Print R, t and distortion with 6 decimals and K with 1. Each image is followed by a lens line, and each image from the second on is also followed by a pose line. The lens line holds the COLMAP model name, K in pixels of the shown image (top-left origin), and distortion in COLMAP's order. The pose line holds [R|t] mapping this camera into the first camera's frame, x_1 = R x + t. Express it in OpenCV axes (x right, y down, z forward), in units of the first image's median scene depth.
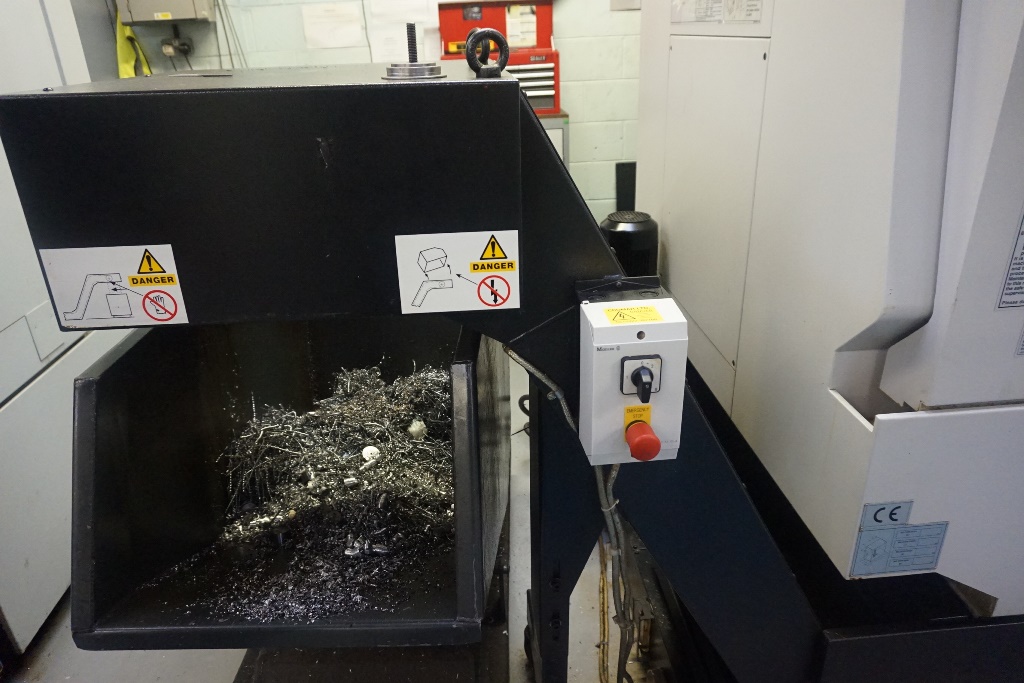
lens RADIAL K [[695.8, 0, 512.0], [0, 695.8, 341.5], [0, 0, 1]] dist [-0.008061, 0.002314]
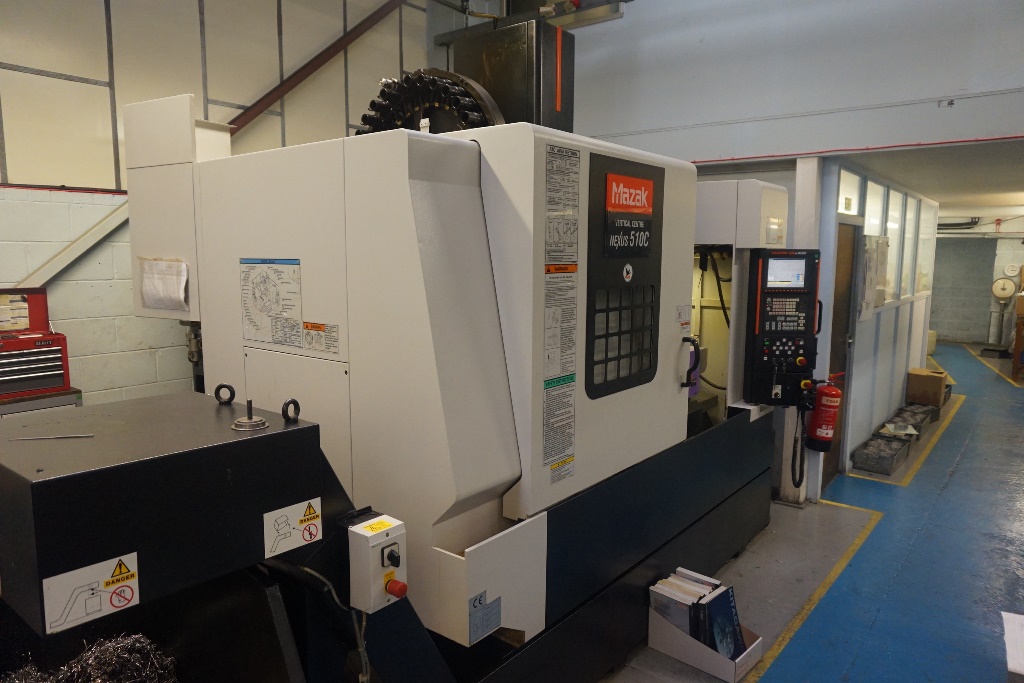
lens RADIAL K [[695.8, 0, 512.0], [0, 695.8, 341.5], [0, 0, 1]] dist [-0.008061, 0.002314]
pose [[0.683809, -0.052852, 0.727745, -0.972802], [0.272877, 0.943525, -0.187881, -0.058433], [-0.676715, 0.327059, 0.659612, -0.735627]]
